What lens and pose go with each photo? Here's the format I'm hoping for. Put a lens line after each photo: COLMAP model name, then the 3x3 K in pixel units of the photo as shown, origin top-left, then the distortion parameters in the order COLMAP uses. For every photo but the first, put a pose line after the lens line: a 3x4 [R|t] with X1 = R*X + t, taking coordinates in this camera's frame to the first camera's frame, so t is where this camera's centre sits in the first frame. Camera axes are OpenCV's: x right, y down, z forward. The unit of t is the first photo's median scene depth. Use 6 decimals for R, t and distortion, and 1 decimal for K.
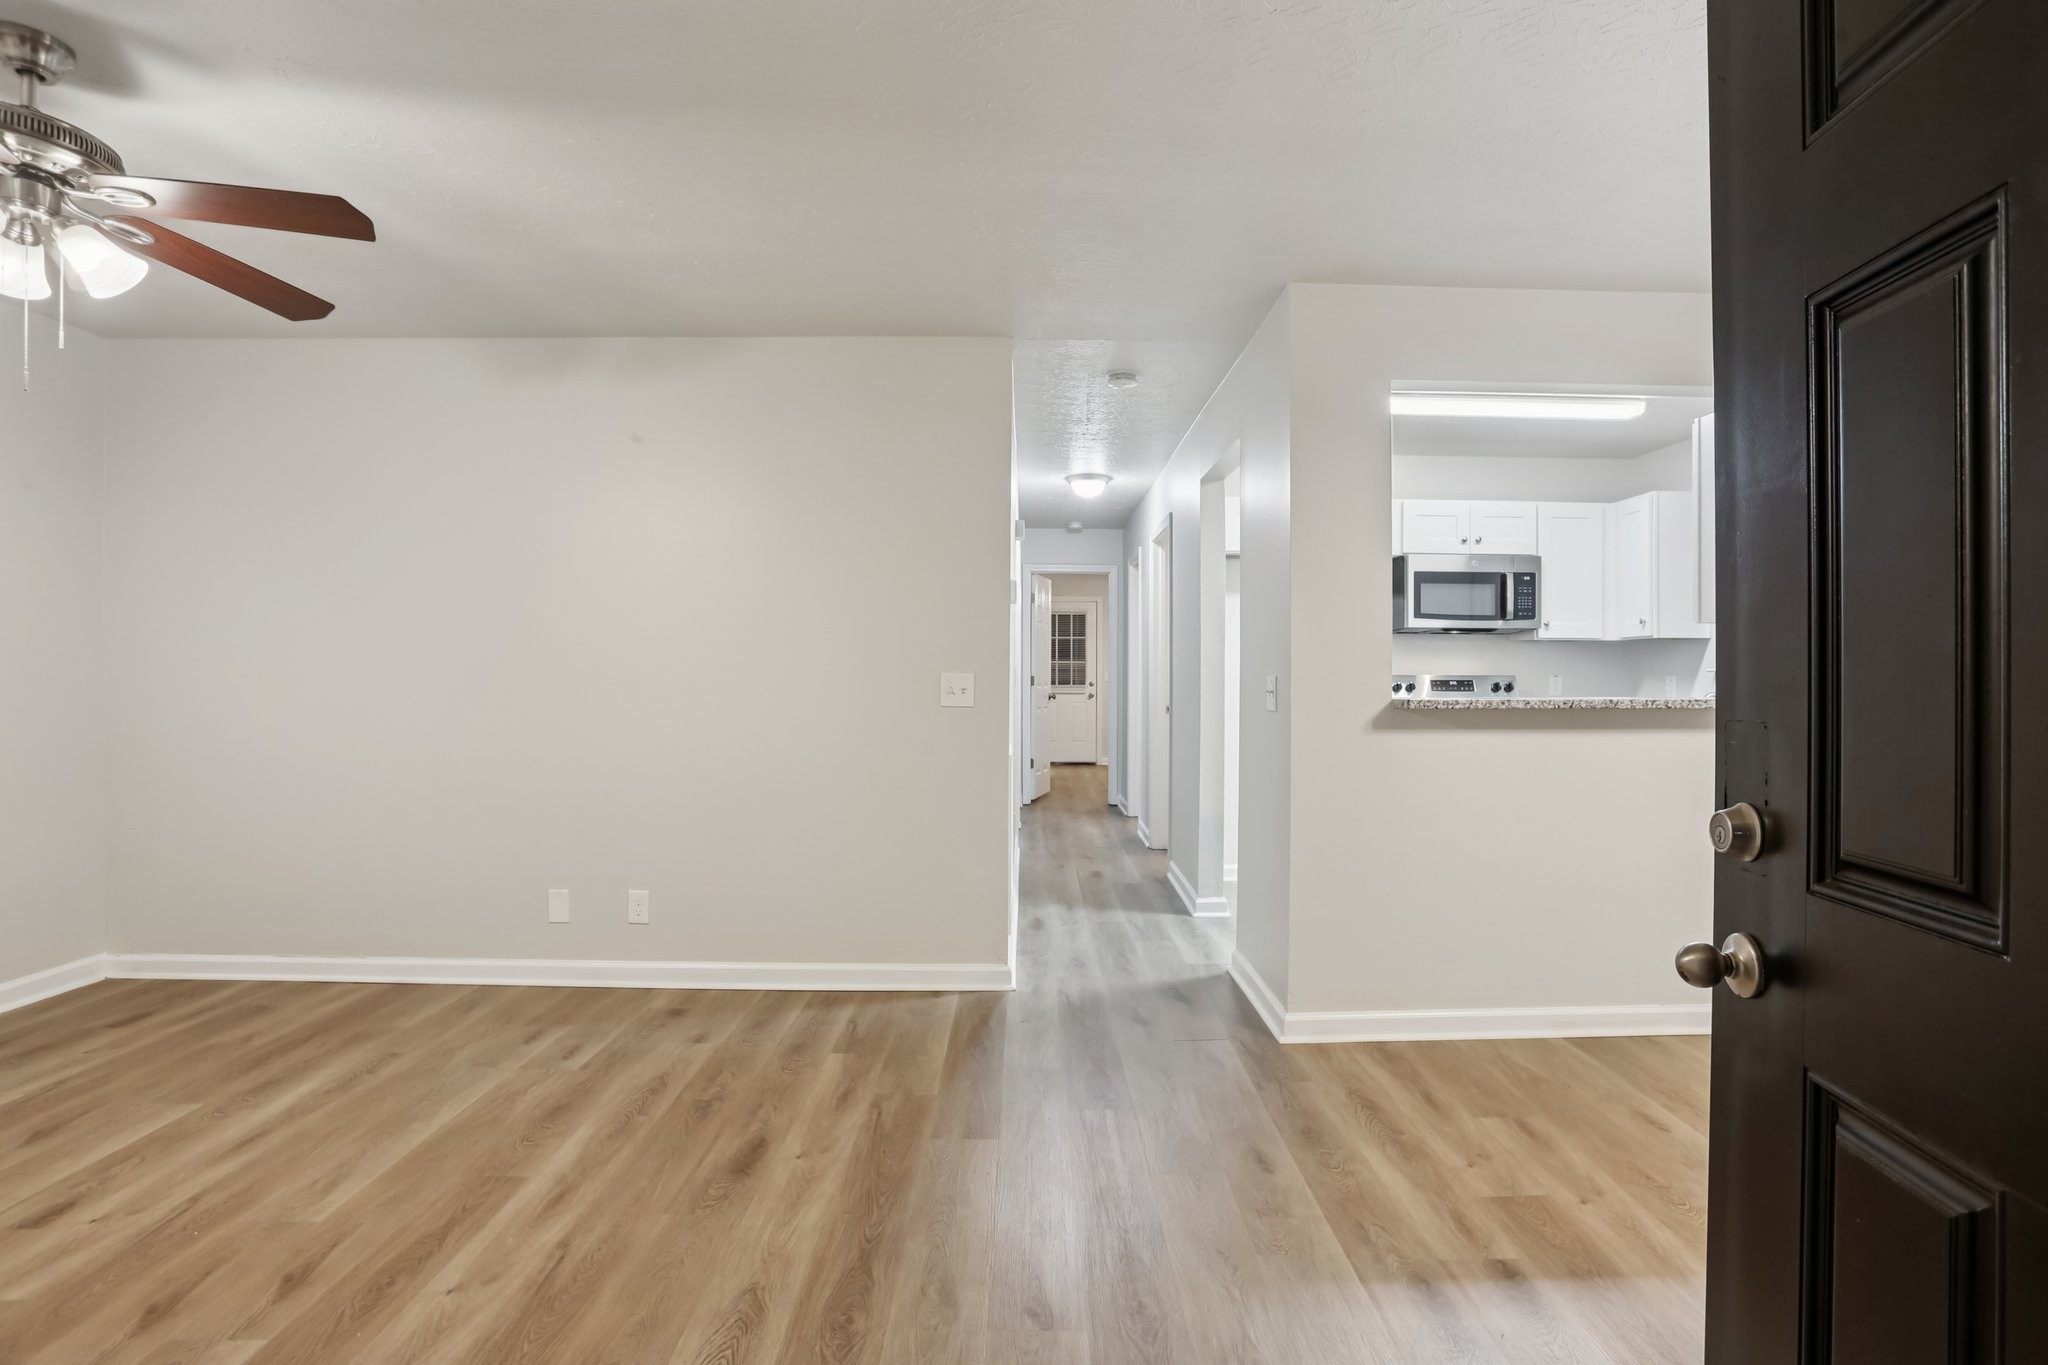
lens RADIAL K [[1009.6, 0, 1037.6], [0, 1009.6, 681.9], [0, 0, 1]] dist [-0.071775, 0.031899]
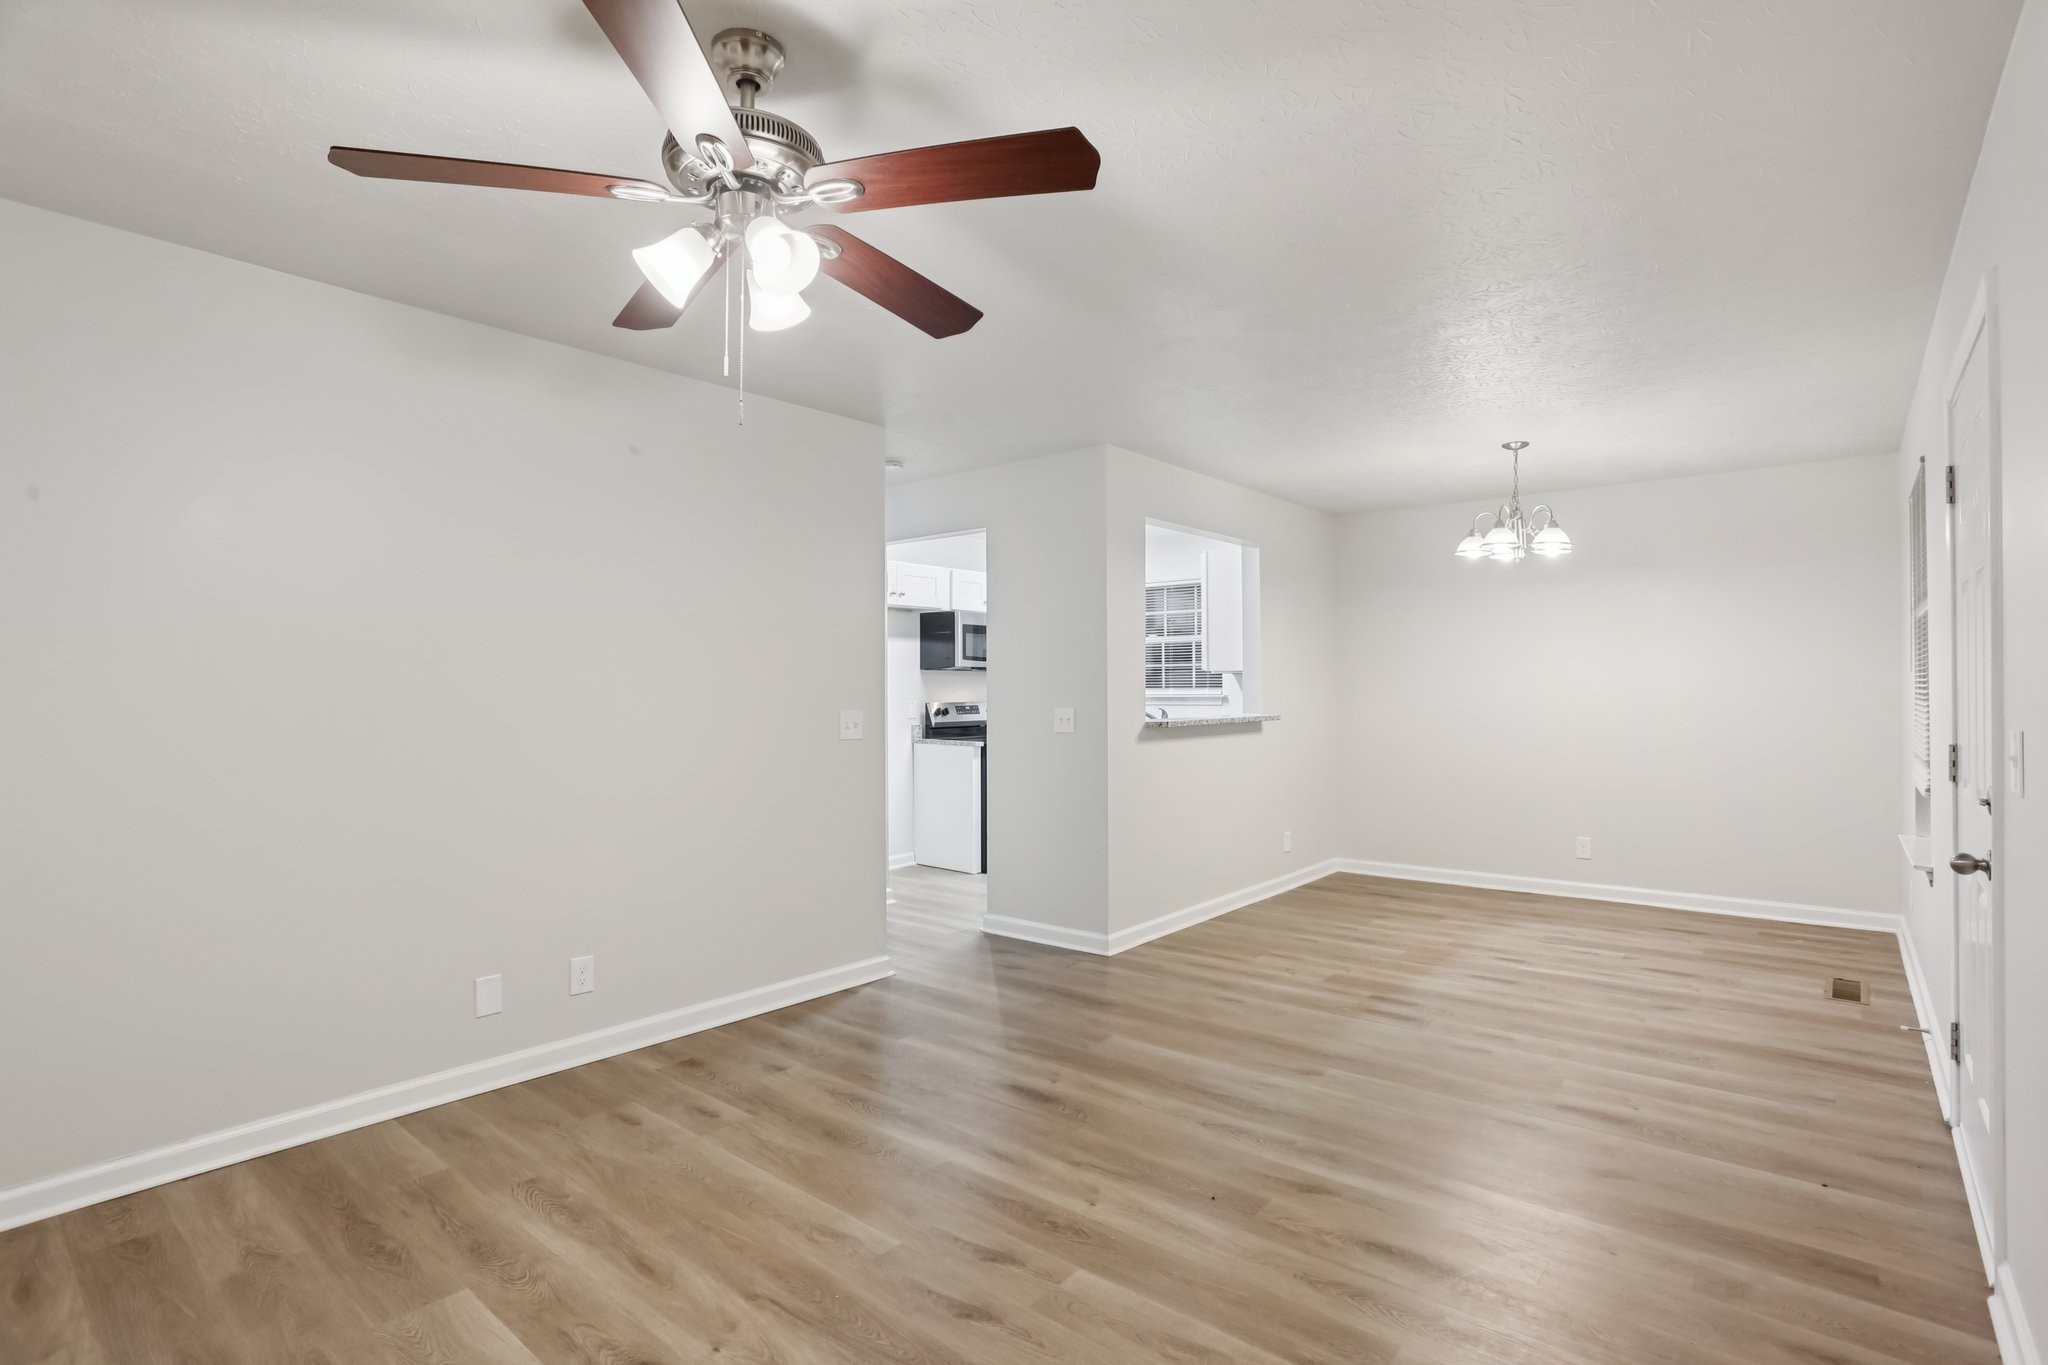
lens RADIAL K [[996.7, 0, 1029.7], [0, 996.7, 689.2], [0, 0, 1]] dist [-0.076817, 0.036402]
pose [[0.653335, -0.006600, 0.757040, -0.980647], [0.015085, 0.999877, -0.004302, -0.030318], [-0.756919, 0.014231, 0.653354, 0.125857]]
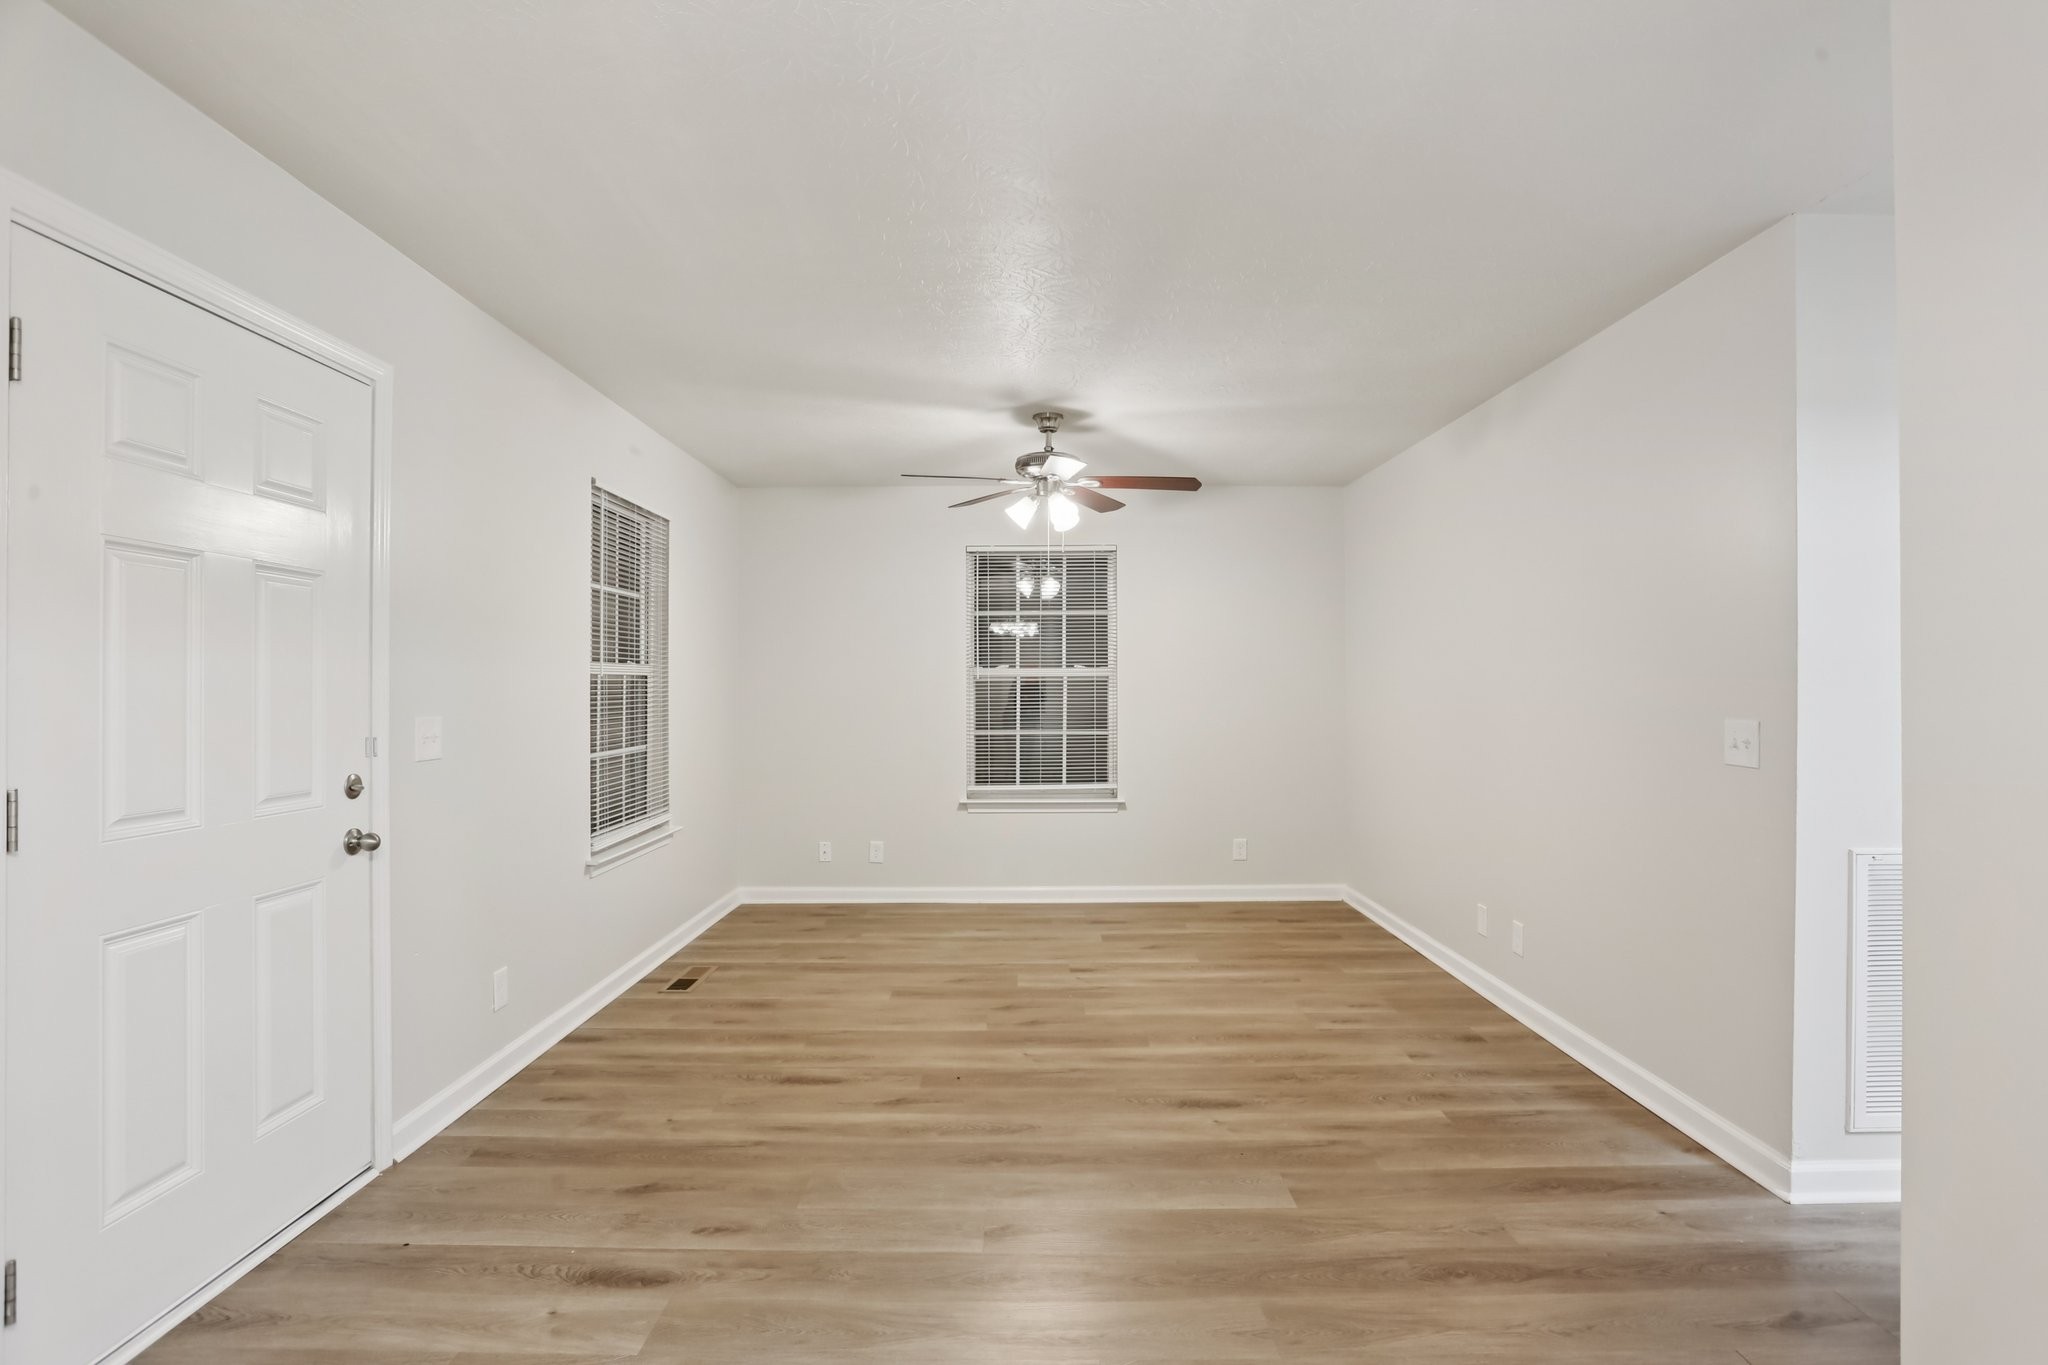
lens RADIAL K [[996.7, 0, 1029.7], [0, 996.7, 689.2], [0, 0, 1]] dist [-0.076817, 0.036402]
pose [[-0.009041, -0.001692, -0.999958, 0.737621], [-0.009343, 0.999955, -0.001607, -0.028640], [0.999915, 0.009328, -0.009057, 0.611812]]
